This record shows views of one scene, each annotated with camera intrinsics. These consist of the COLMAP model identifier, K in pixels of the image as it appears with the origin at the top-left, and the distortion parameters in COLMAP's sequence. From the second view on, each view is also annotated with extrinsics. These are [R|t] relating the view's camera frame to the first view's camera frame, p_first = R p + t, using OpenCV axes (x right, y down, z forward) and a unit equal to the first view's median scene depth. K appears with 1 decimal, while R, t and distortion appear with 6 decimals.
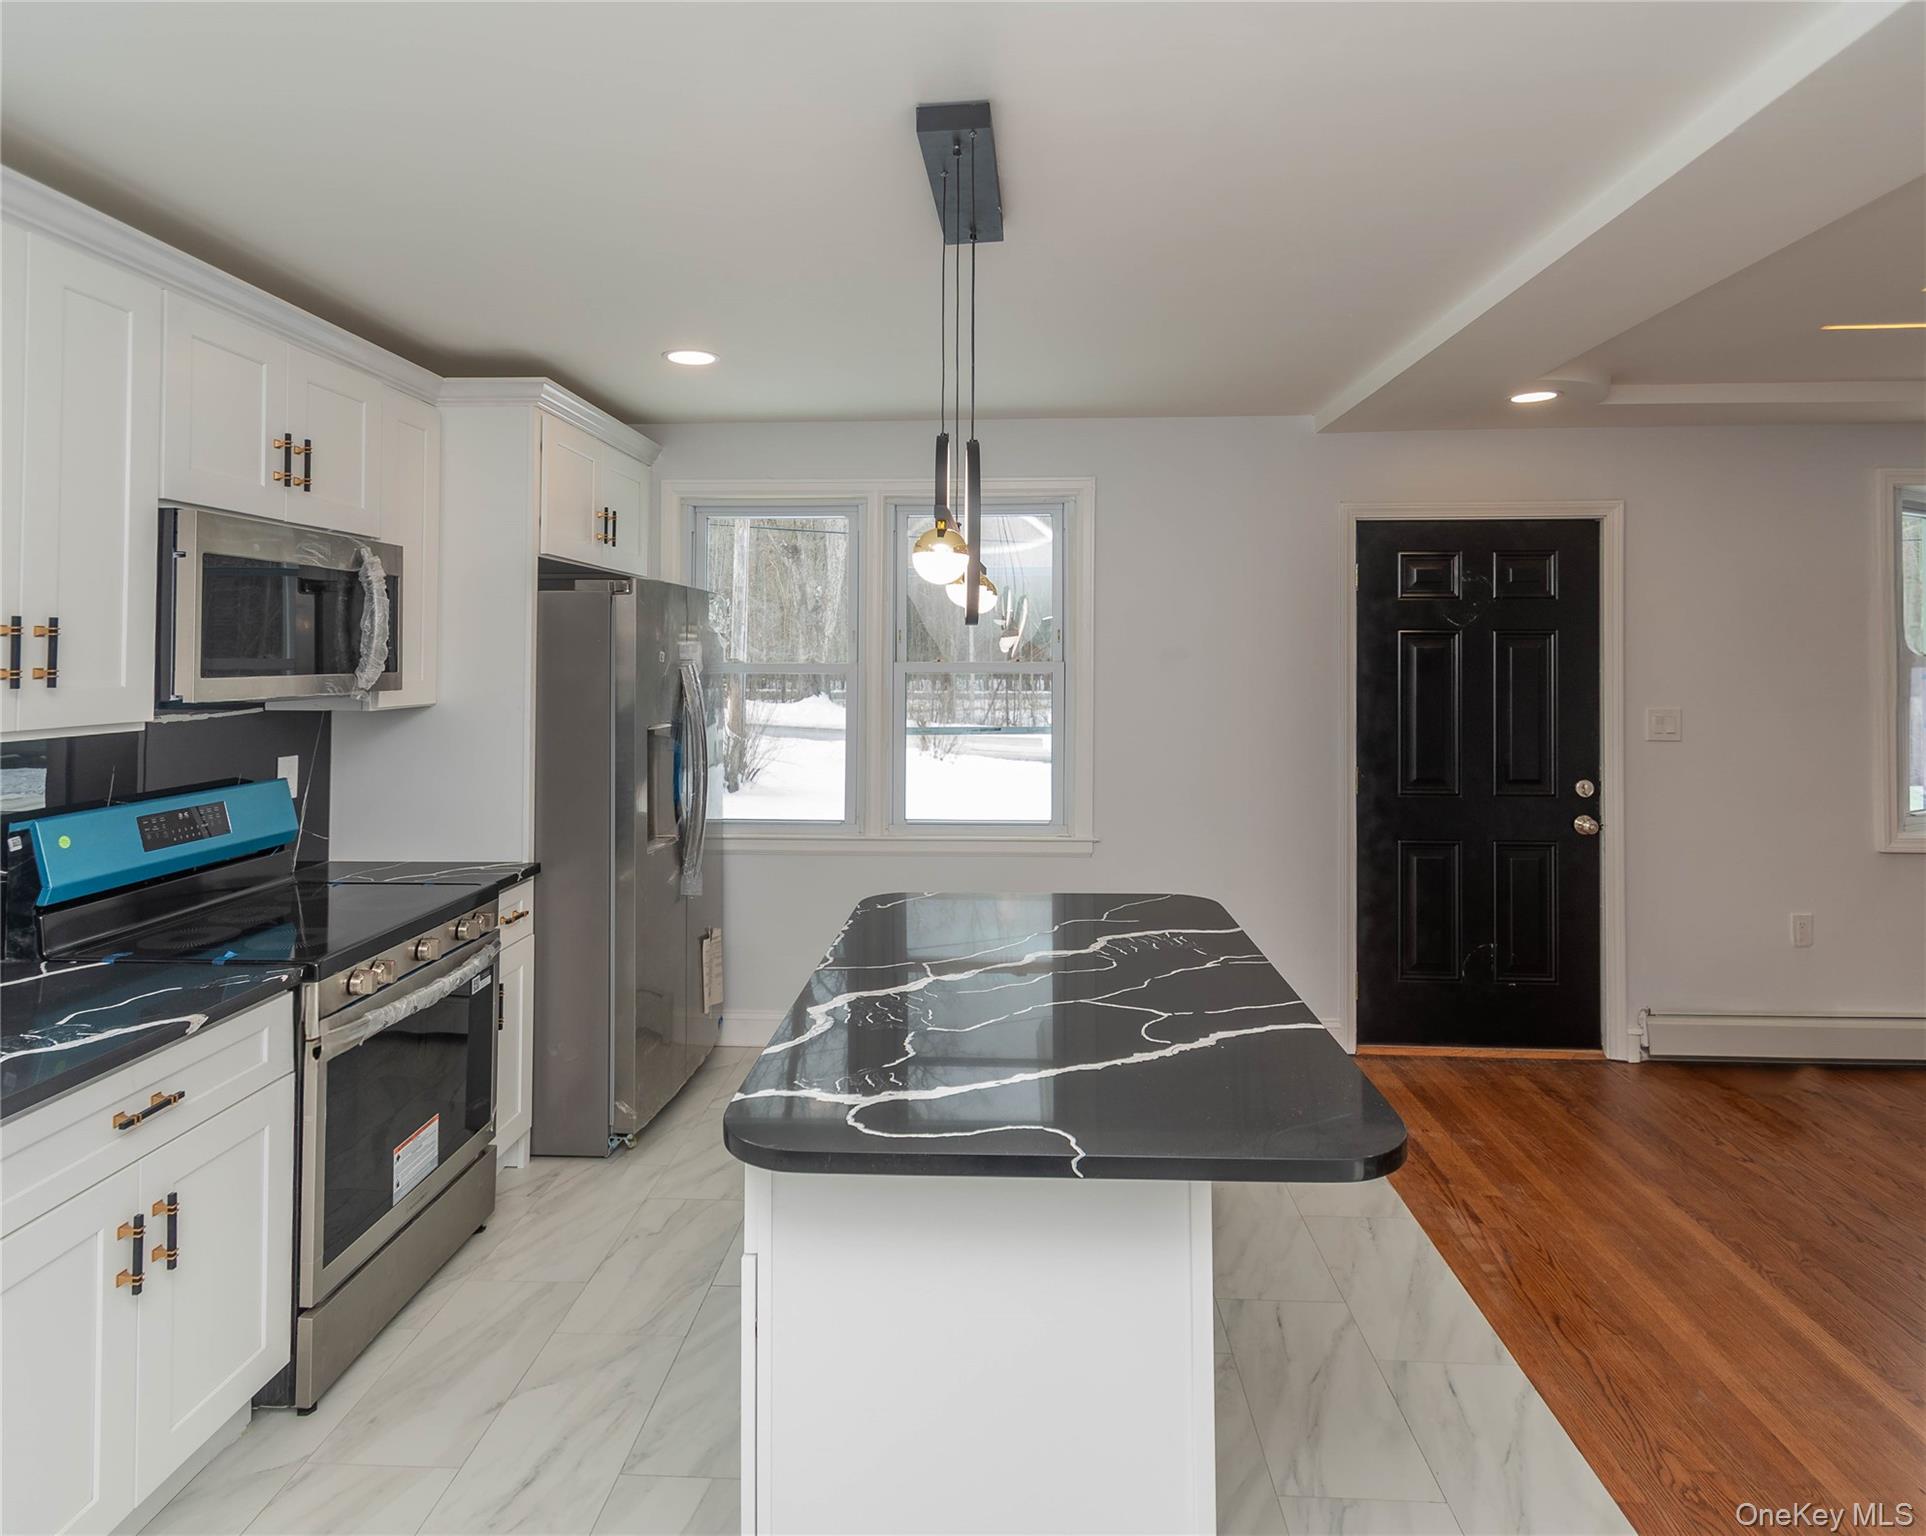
lens RADIAL K [[1114.3, 0, 968.4], [0, 1114.3, 638.6], [0, 0, 1]] dist [0.003504, 0.000128]
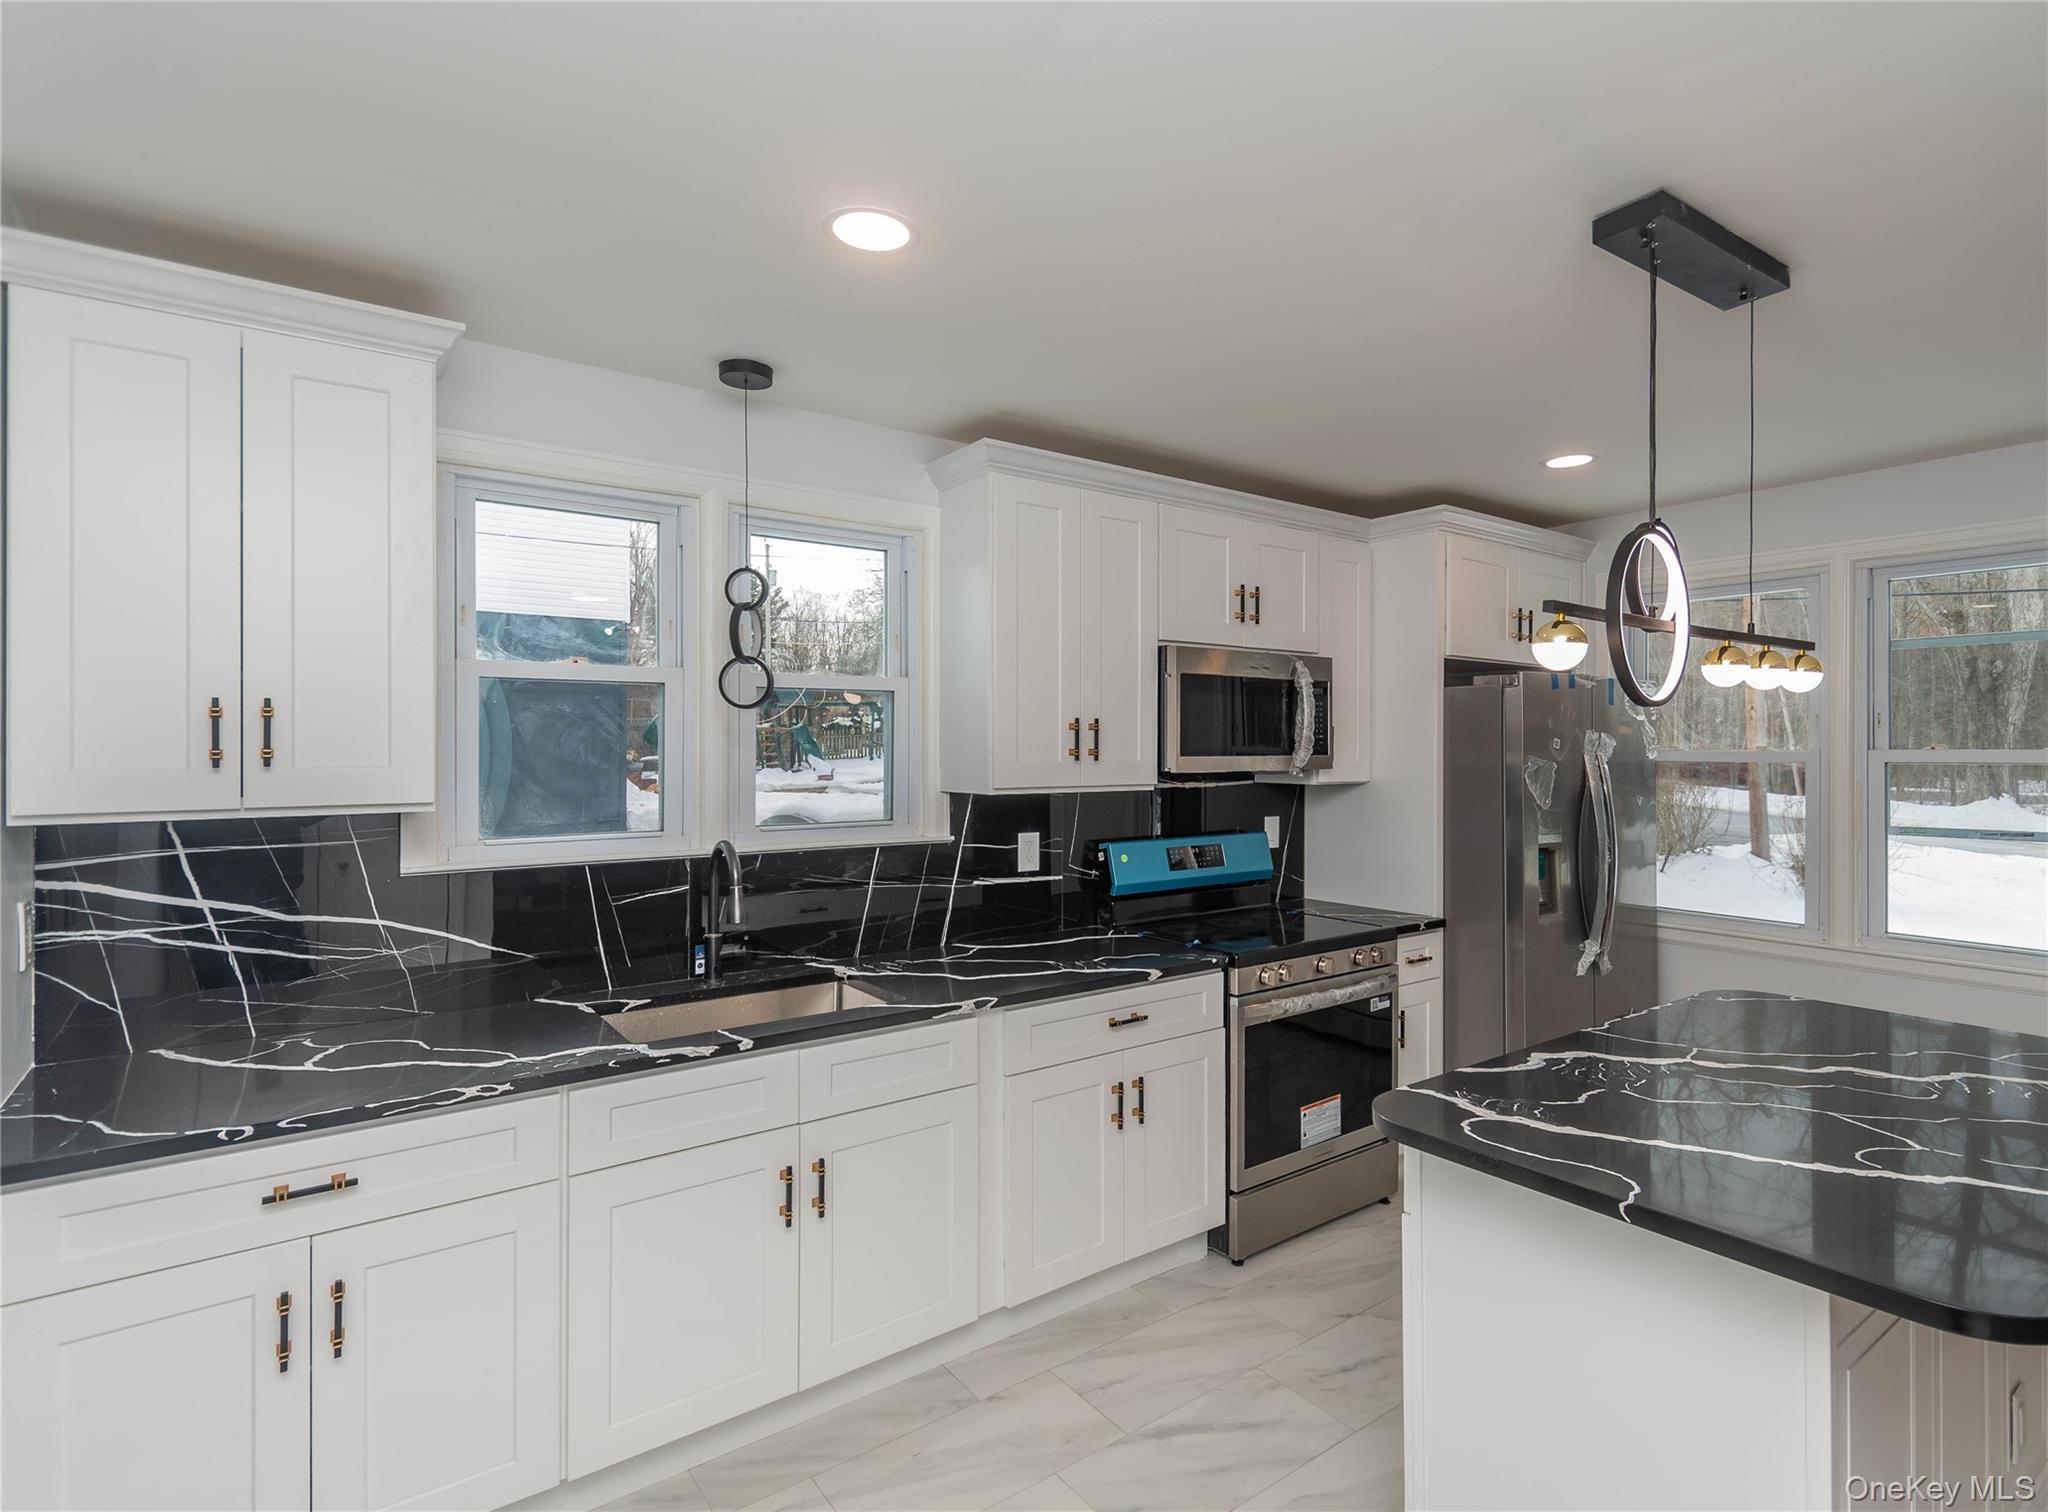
lens RADIAL K [[1039.4, 0, 1024.0], [0, 1039.4, 756.0], [0, 0, 1]] dist [0.000981, -0.000465]
pose [[0.617405, 0.007380, -0.786611, 0.266691], [0.010954, 0.999778, 0.017978, 0.006490], [0.786569, -0.019716, 0.617187, -0.031165]]
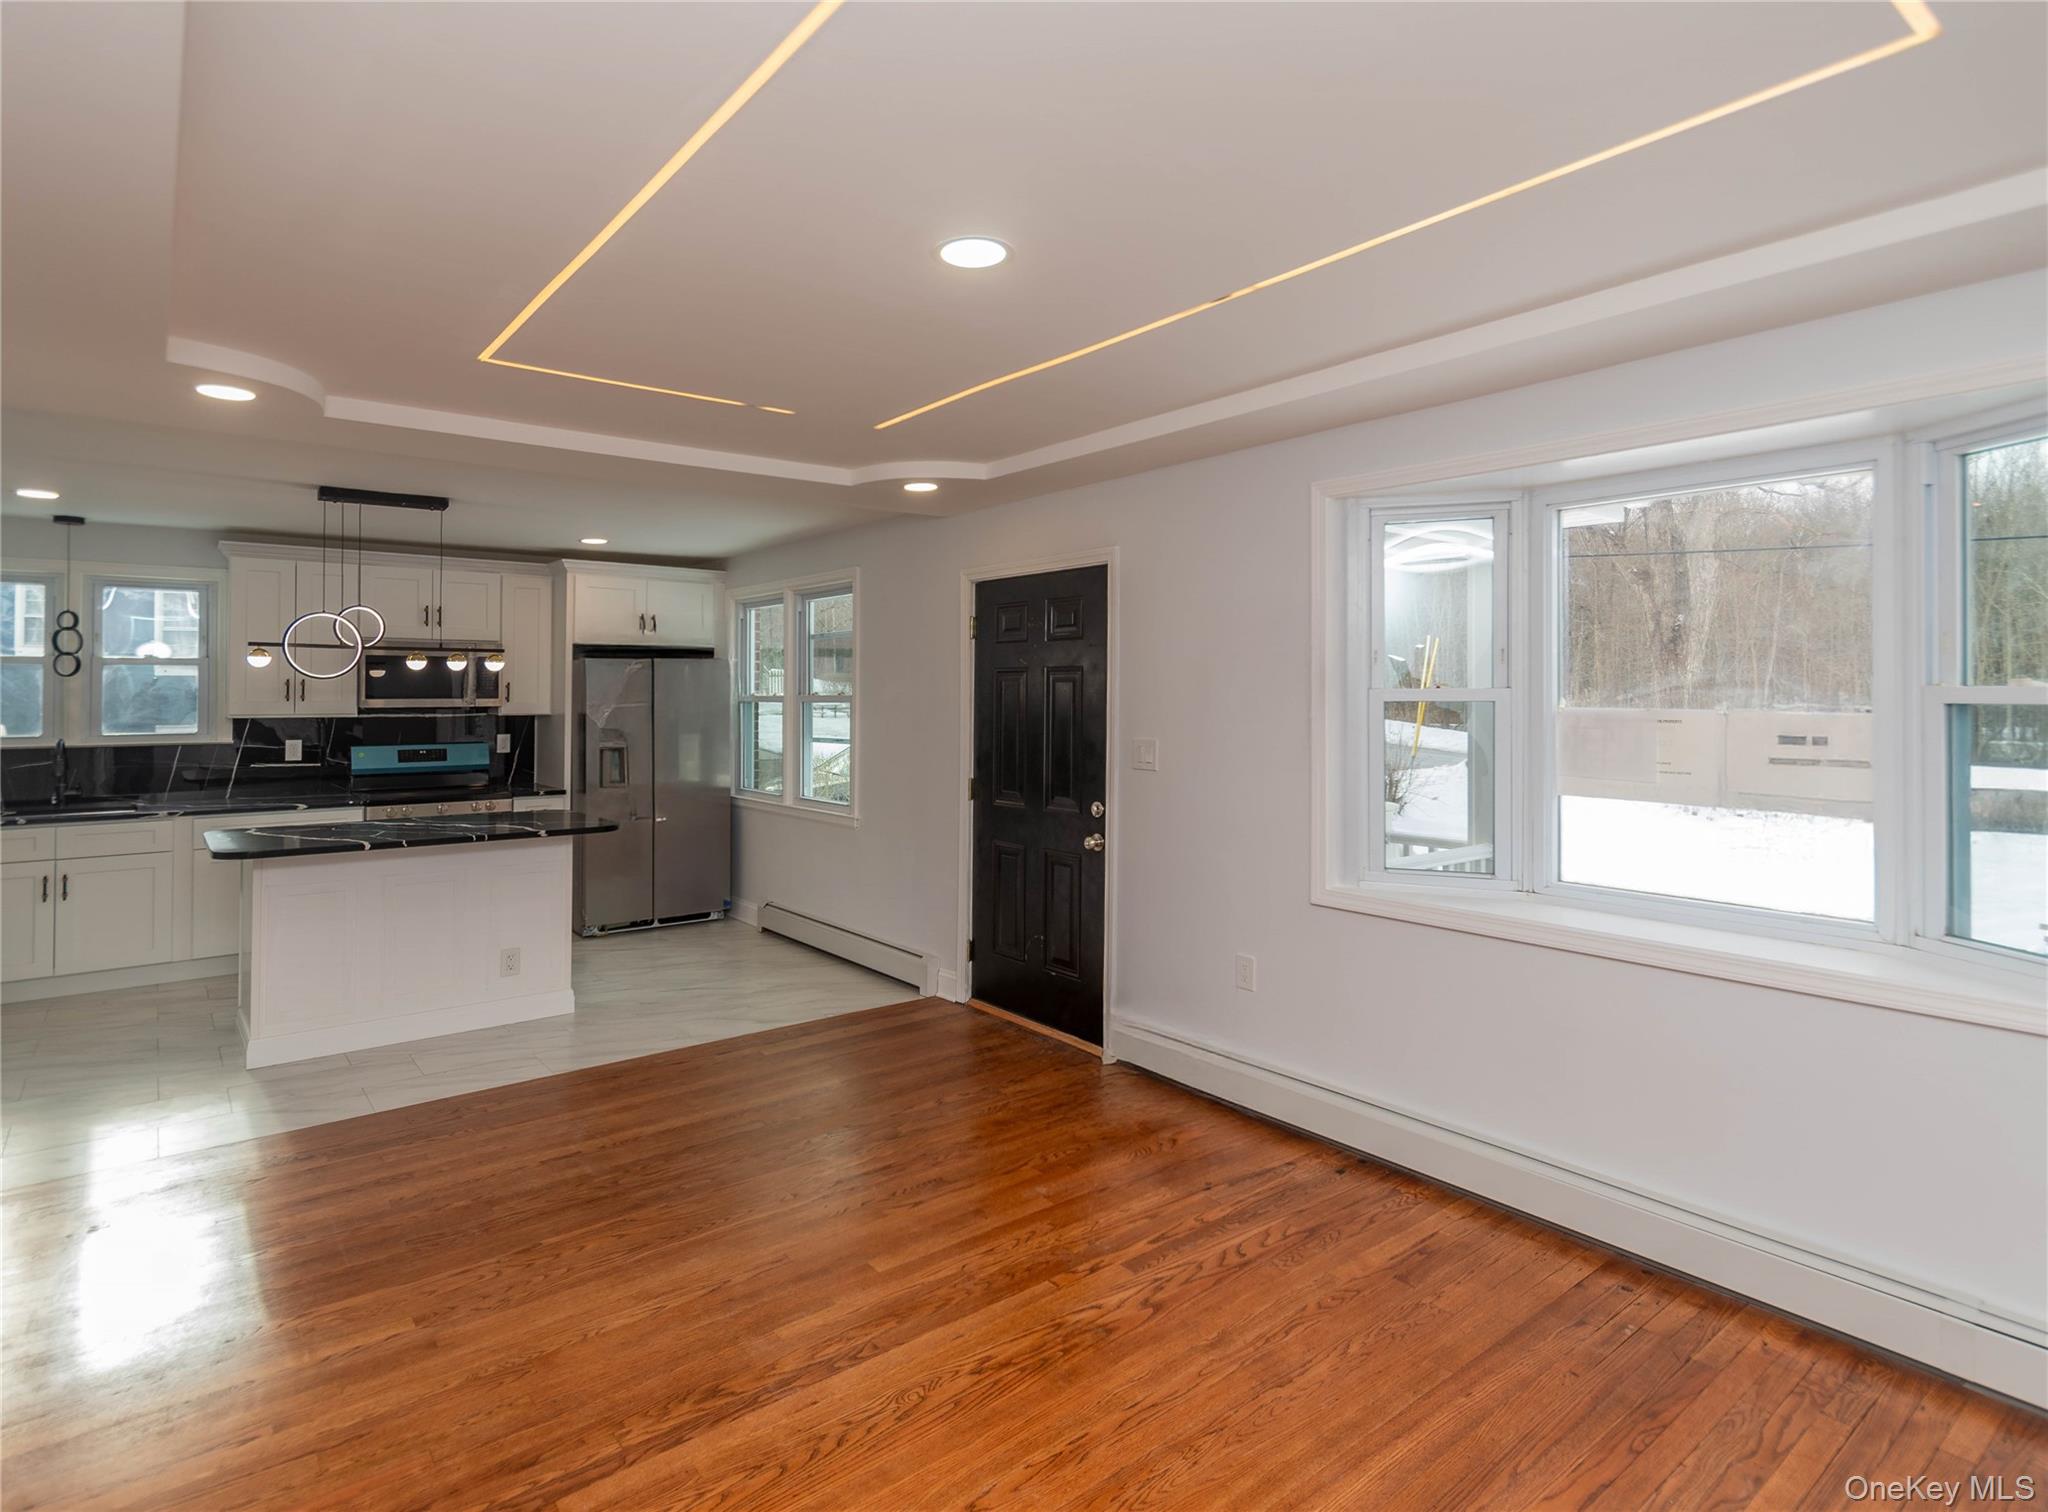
lens RADIAL K [[1081.8, 0, 988.3], [0, 1081.8, 678.9], [0, 0, 1]] dist [0.002117, -0.000074]
pose [[0.645180, -0.012055, -0.763936, 2.277400], [0.013295, 0.999901, -0.004550, 0.015655], [0.763915, -0.007221, 0.645276, 0.395250]]
